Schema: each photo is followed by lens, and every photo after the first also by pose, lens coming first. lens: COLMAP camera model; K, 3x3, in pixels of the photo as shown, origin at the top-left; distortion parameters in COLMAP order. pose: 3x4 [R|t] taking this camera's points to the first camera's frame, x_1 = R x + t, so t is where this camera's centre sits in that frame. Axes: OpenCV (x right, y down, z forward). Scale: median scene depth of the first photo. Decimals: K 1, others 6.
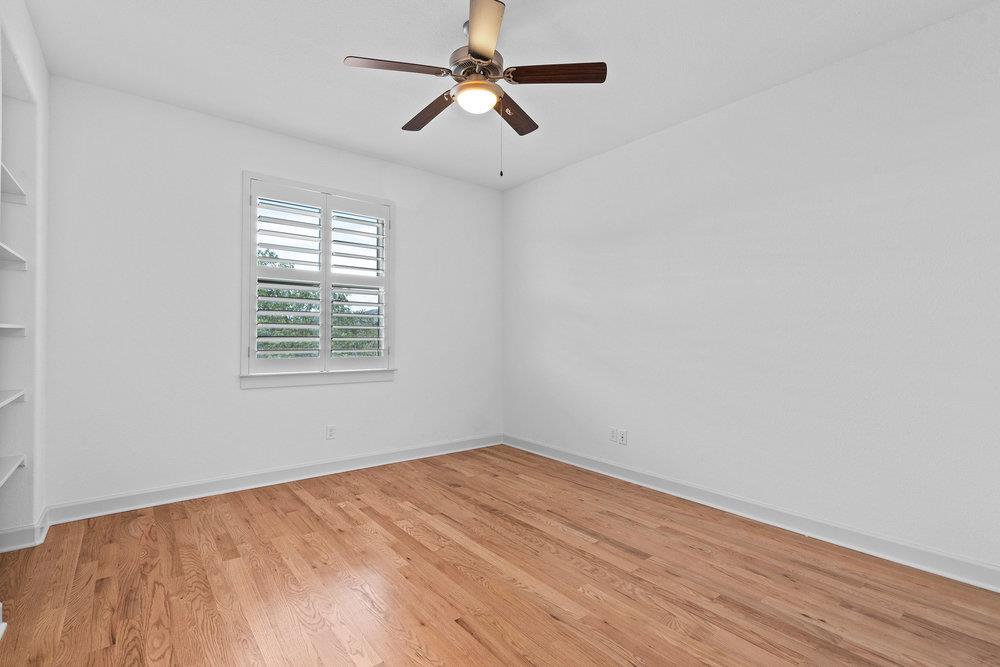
lens RADIAL K [[458.0, 0, 500.0], [0, 458.0, 334.2], [0, 0, 1]] dist [0.009310, 0.000793]
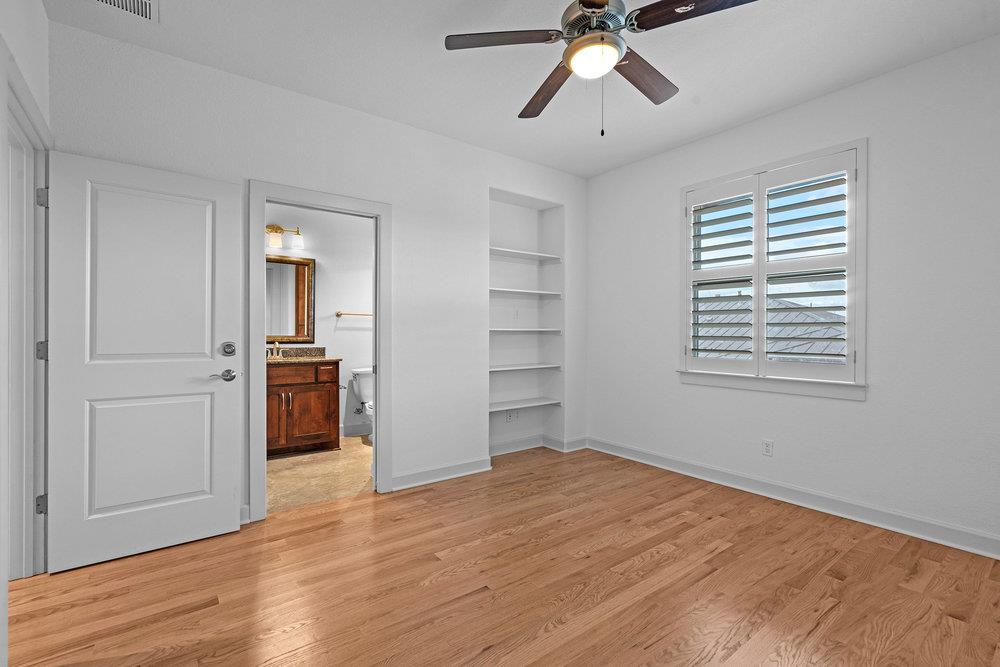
lens RADIAL K [[458.0, 0, 499.0], [0, 458.0, 333.9], [0, 0, 1]] dist [0.009310, 0.000793]
pose [[-0.013987, -0.003806, -0.999895, 0.635805], [-0.000453, 0.999993, -0.003800, 0.004831], [0.999902, 0.000400, -0.013989, 0.645746]]
